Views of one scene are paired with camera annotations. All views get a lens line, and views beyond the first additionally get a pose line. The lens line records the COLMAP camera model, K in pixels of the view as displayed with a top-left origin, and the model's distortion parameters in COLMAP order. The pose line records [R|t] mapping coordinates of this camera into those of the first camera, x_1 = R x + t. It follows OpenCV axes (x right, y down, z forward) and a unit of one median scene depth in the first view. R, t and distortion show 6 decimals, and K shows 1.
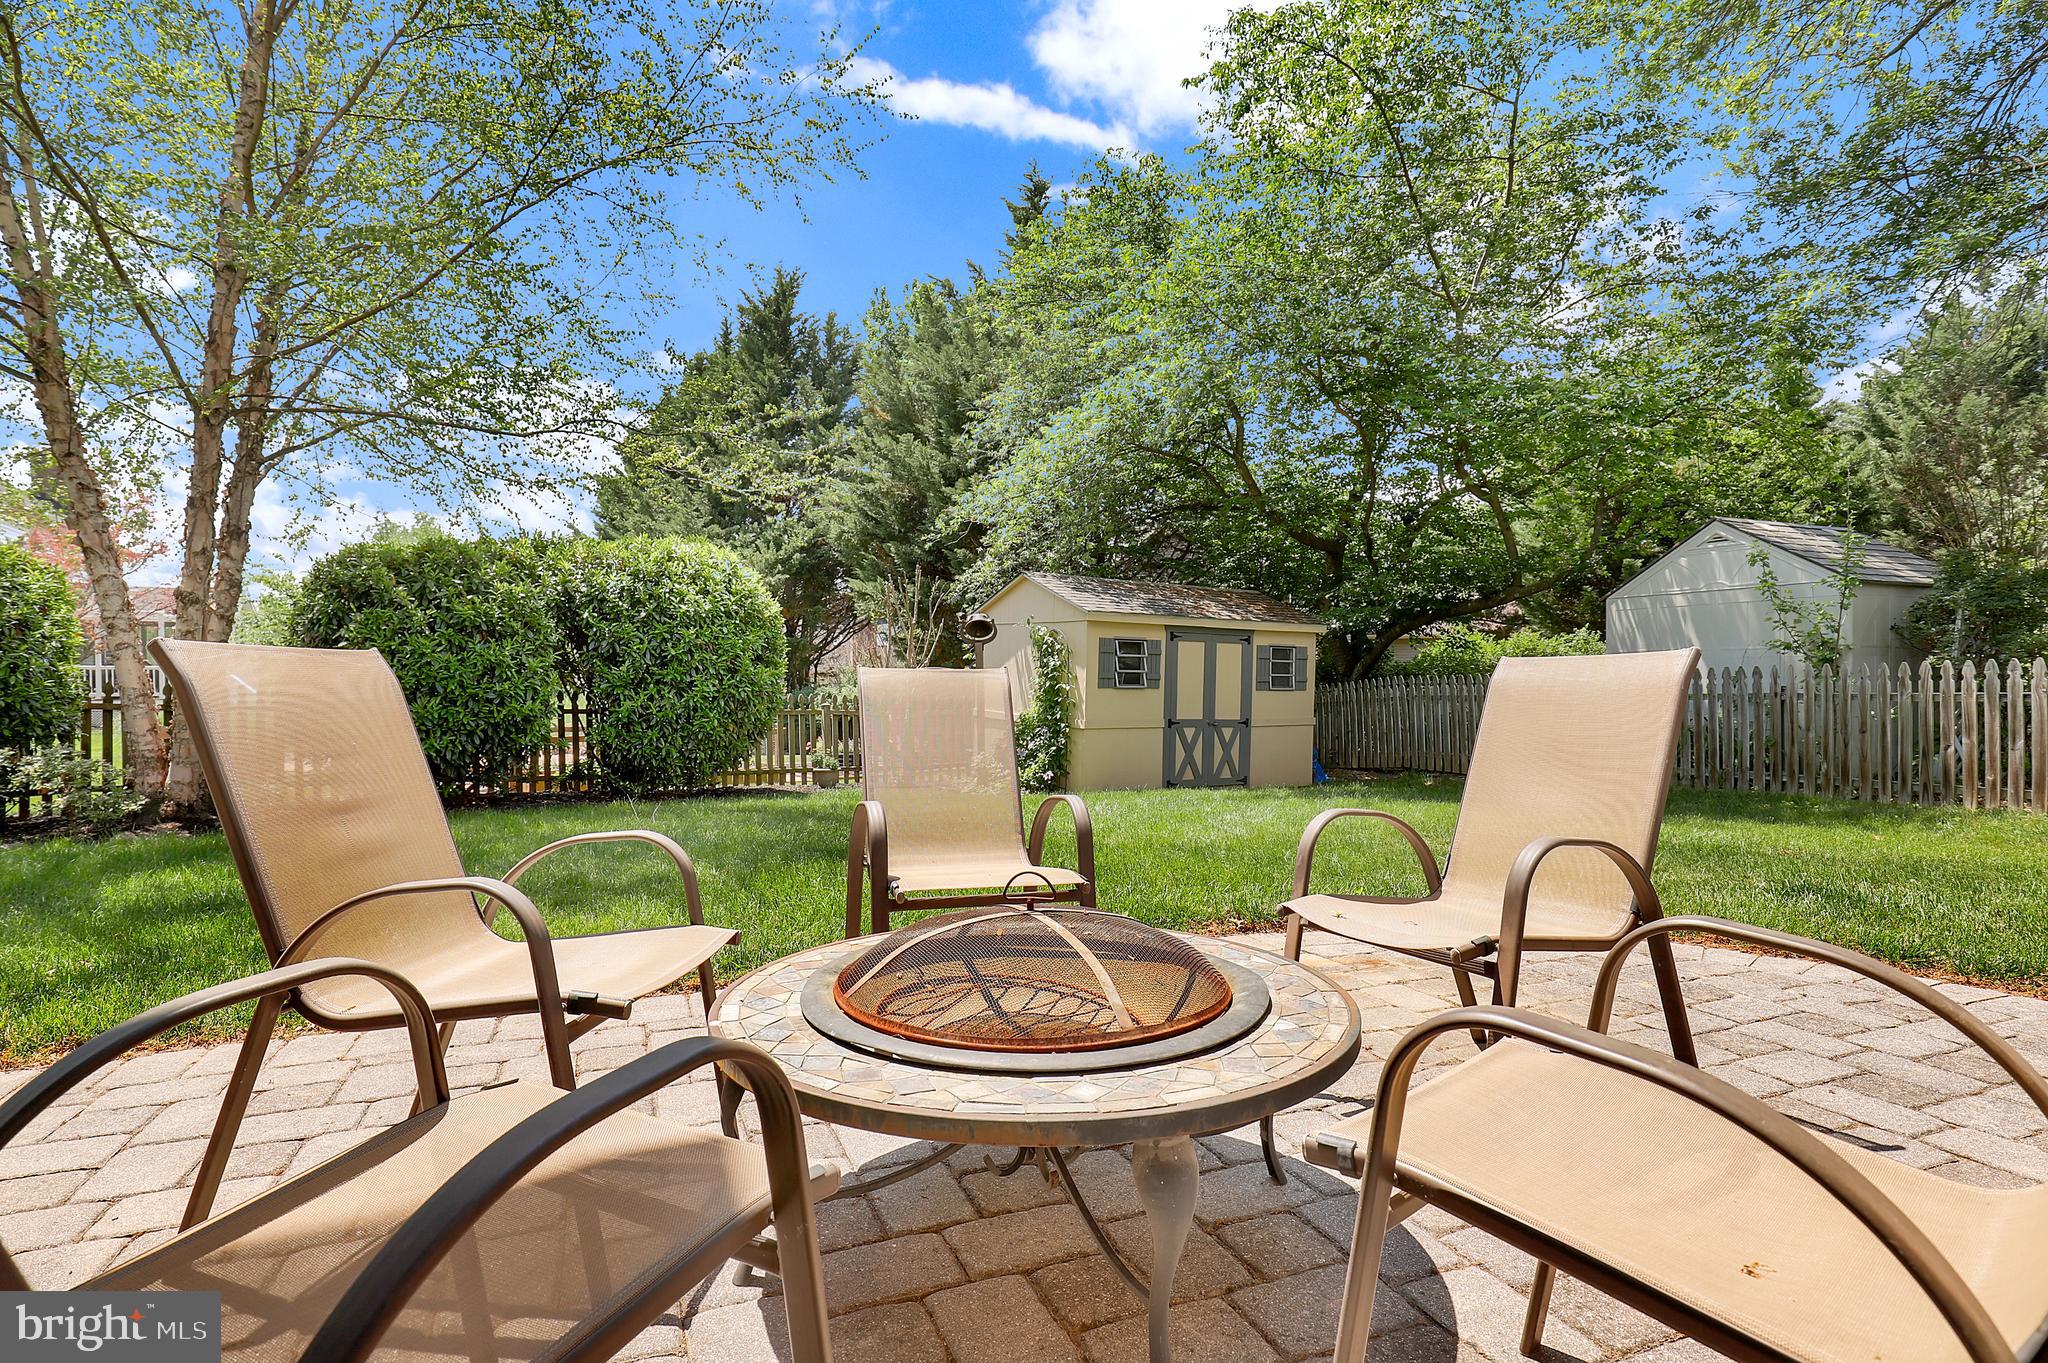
lens RADIAL K [[1019.1, 0, 1019.2], [0, 1019.1, 680.9], [0, 0, 1]] dist [0.001979, 0.000136]
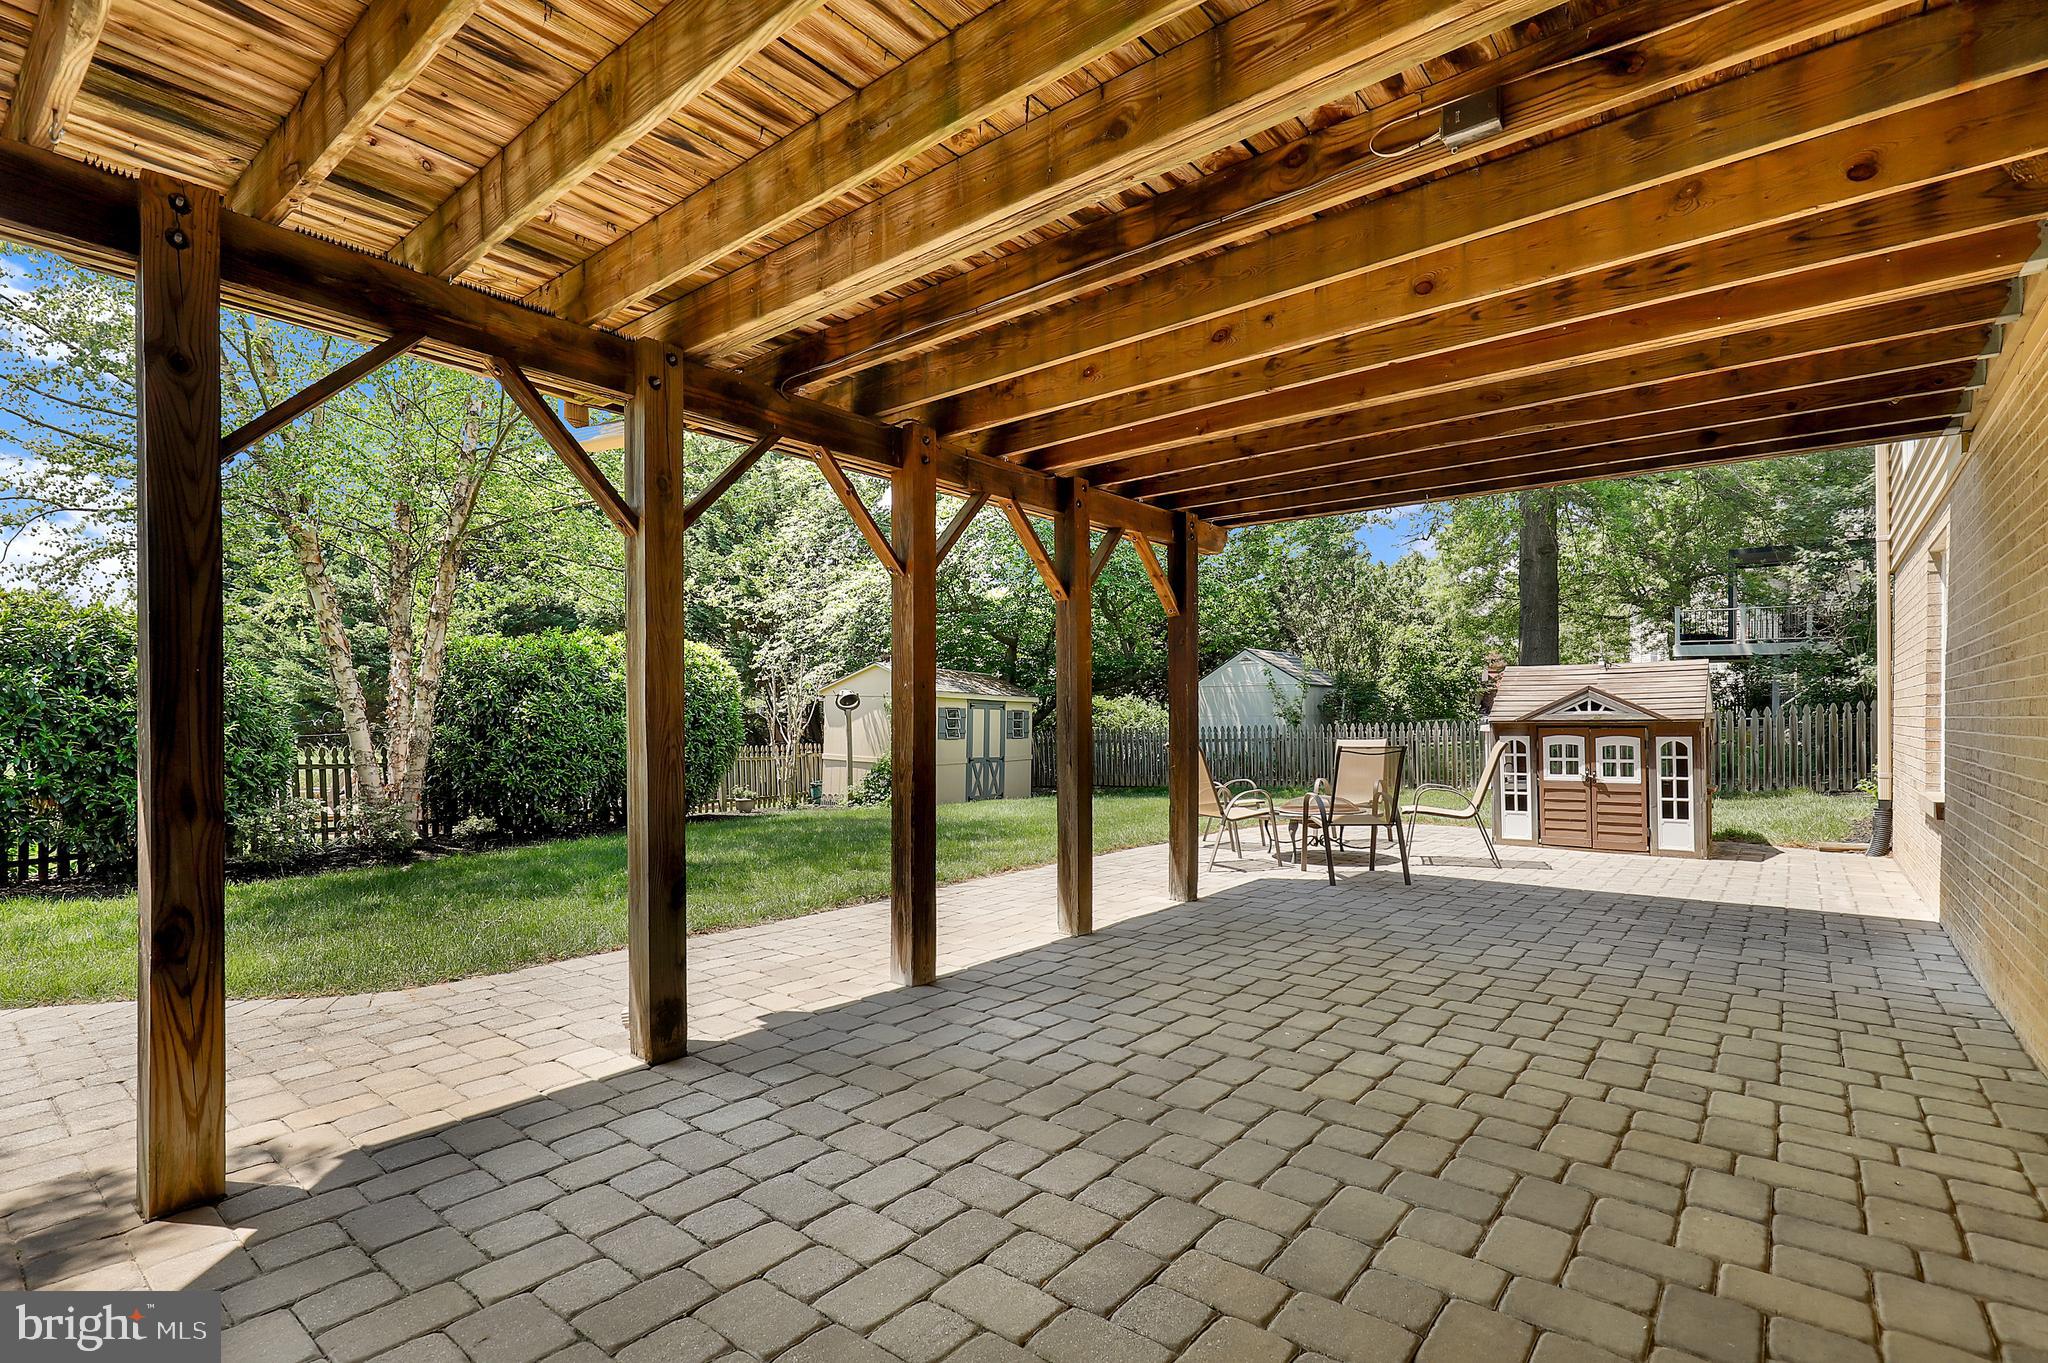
lens RADIAL K [[961.4, 0, 1036.5], [0, 961.4, 720.8], [0, 0, 1]] dist [-0.000746, 0.000864]
pose [[0.867651, -0.004749, 0.497150, -0.522069], [0.005735, 0.999983, -0.000457, -0.020110], [-0.497140, 0.003247, 0.867664, -0.358276]]
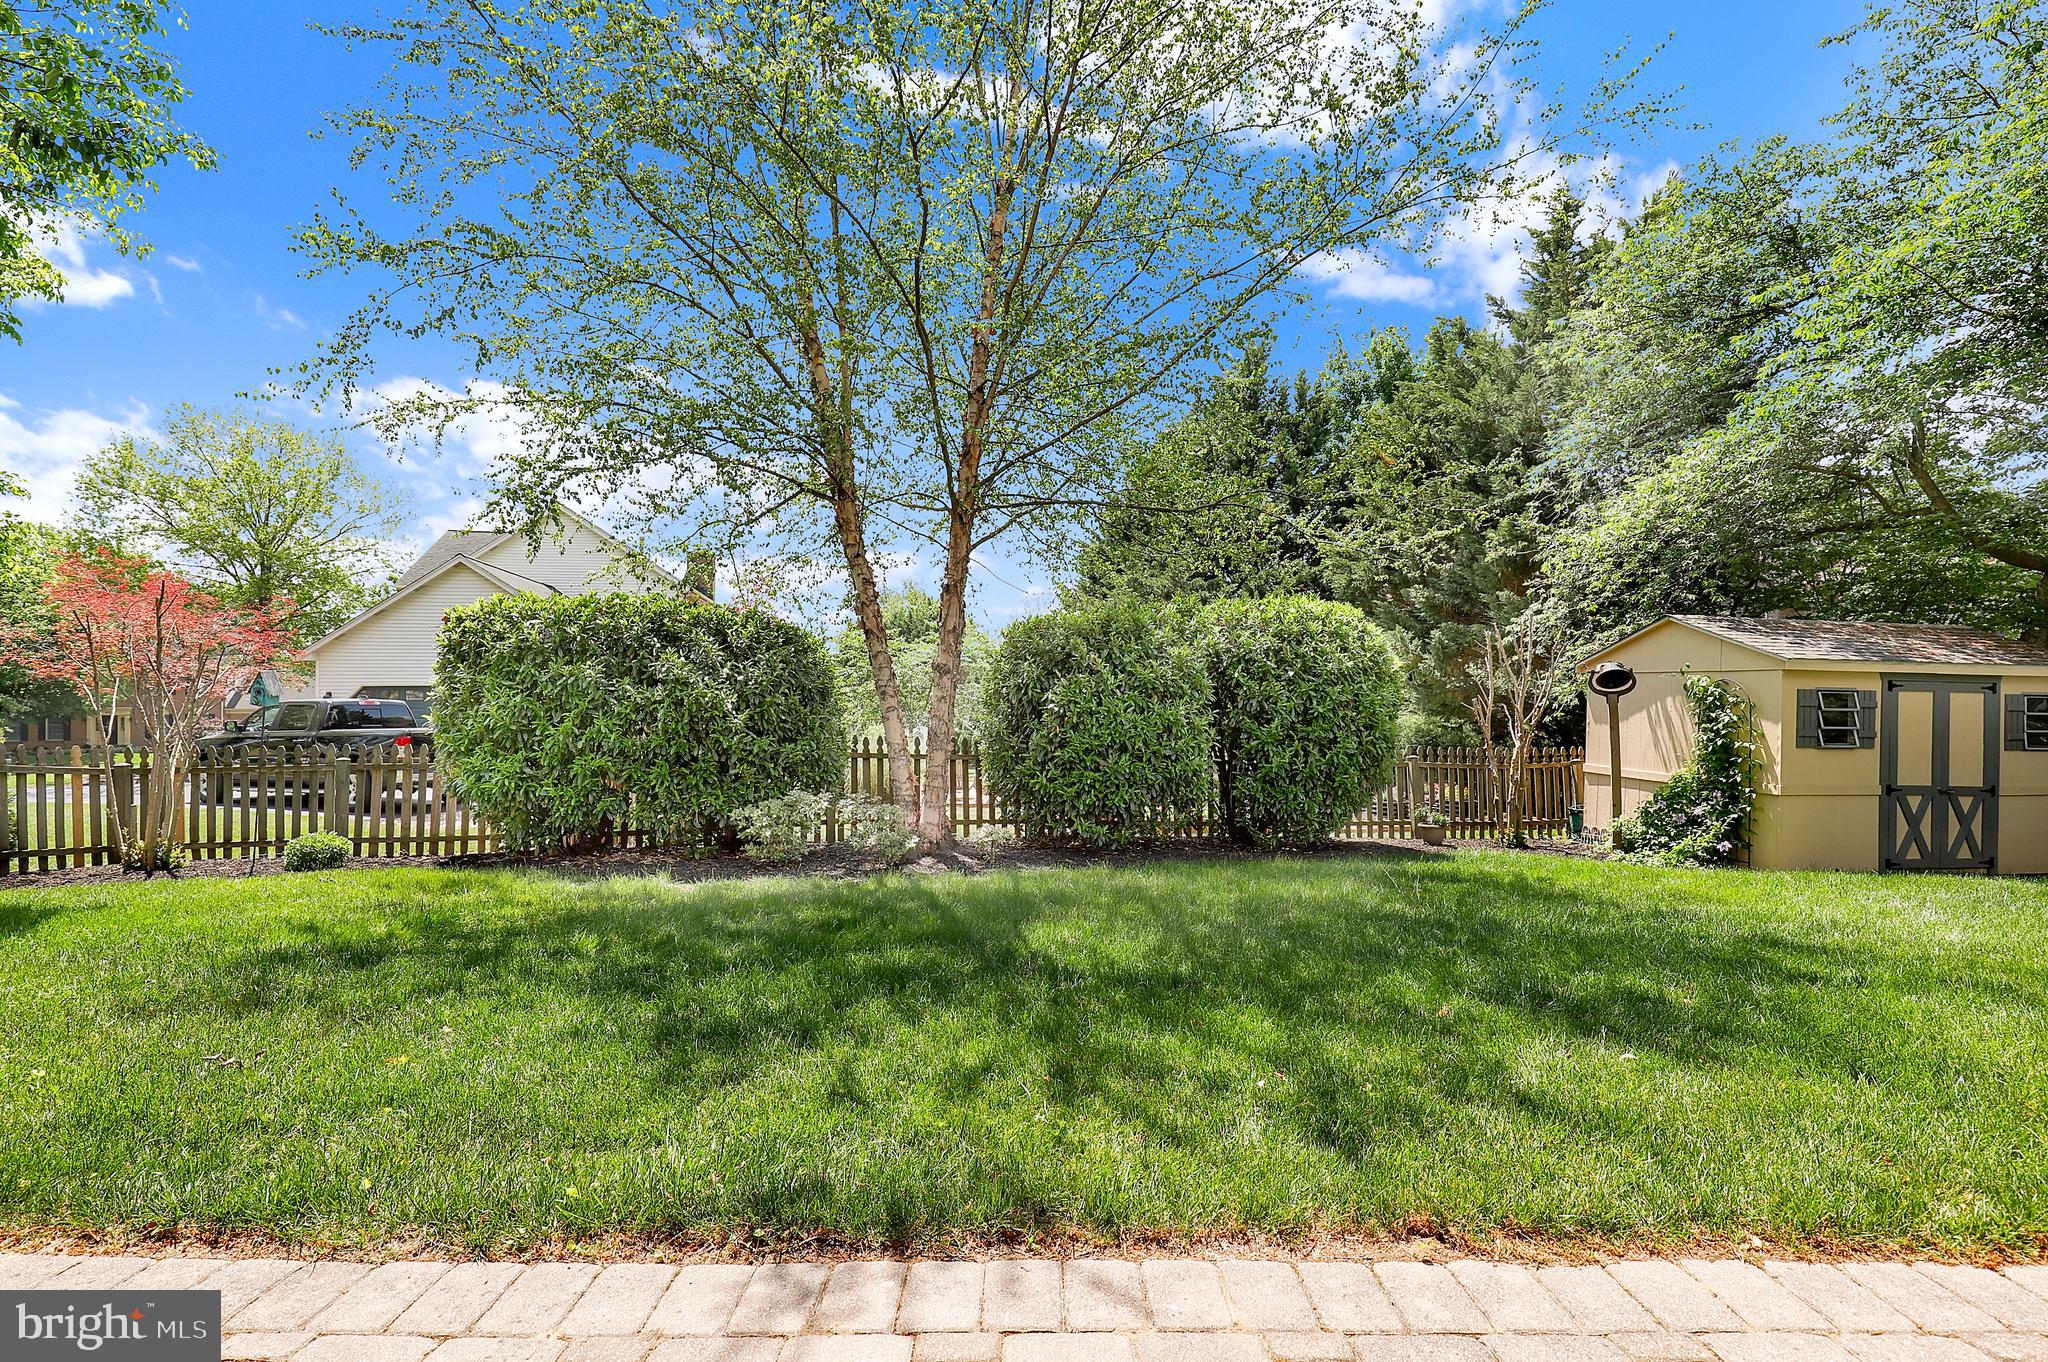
lens RADIAL K [[961.4, 0, 1018.8], [0, 961.4, 692.1], [0, 0, 1]] dist [-0.000746, 0.000864]
pose [[0.921109, -0.009902, -0.389179, -0.206650], [-0.001677, 0.999566, -0.029399, -0.014653], [0.389302, 0.027732, 0.920693, 0.001035]]
